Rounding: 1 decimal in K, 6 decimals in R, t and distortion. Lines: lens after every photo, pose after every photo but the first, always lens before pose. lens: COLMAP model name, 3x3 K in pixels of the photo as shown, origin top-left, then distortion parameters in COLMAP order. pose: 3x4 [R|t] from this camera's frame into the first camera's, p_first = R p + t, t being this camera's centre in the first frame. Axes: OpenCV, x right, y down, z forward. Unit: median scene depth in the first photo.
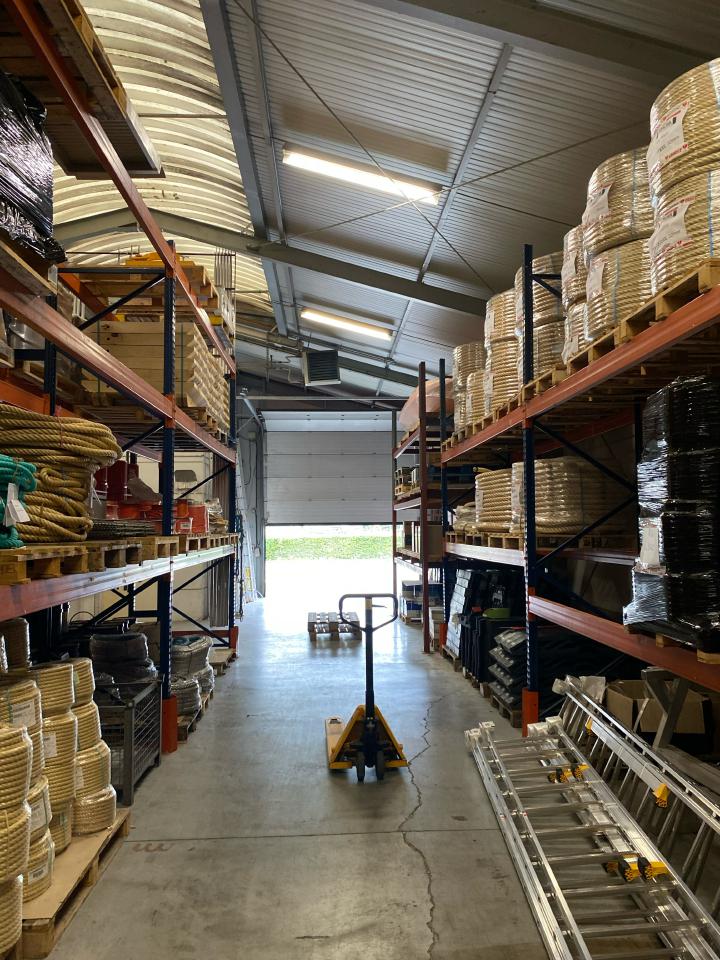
lens RADIAL K [[721.0, 0, 360.0], [0, 721.0, 480.0], [0, 0, 1]] dist [0.000256, -0.000513]
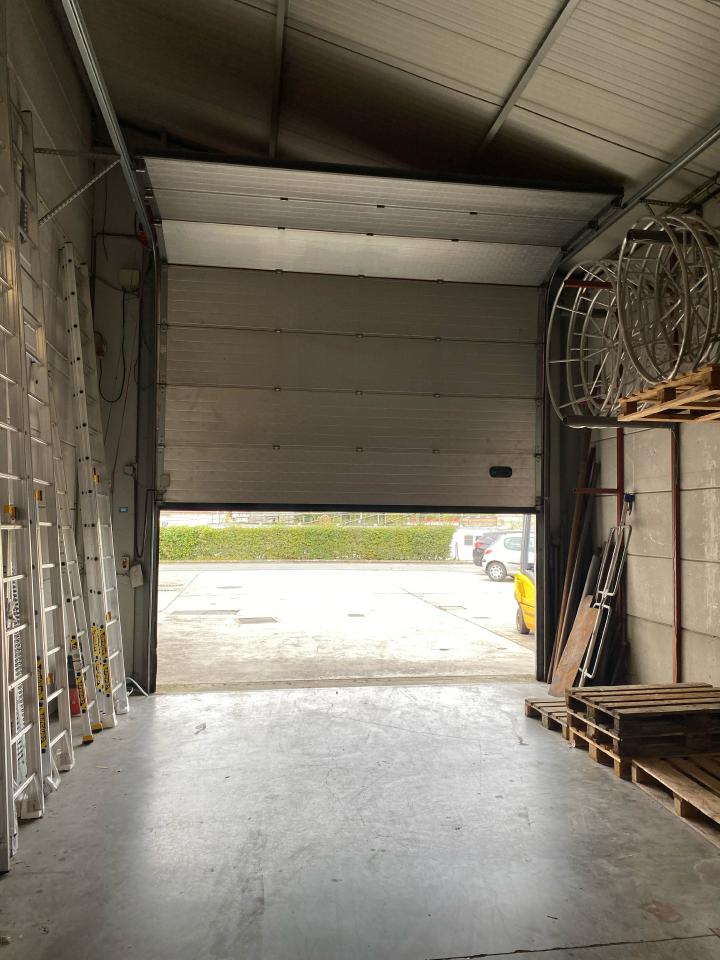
lens RADIAL K [[721.0, 0, 360.0], [0, 721.0, 480.0], [0, 0, 1]] dist [0.000256, -0.000513]
pose [[0.994492, 0.022429, 0.102387, -0.069450], [-0.023522, 0.999678, 0.009474, 0.046111], [-0.102141, -0.011830, 0.994700, 0.656285]]
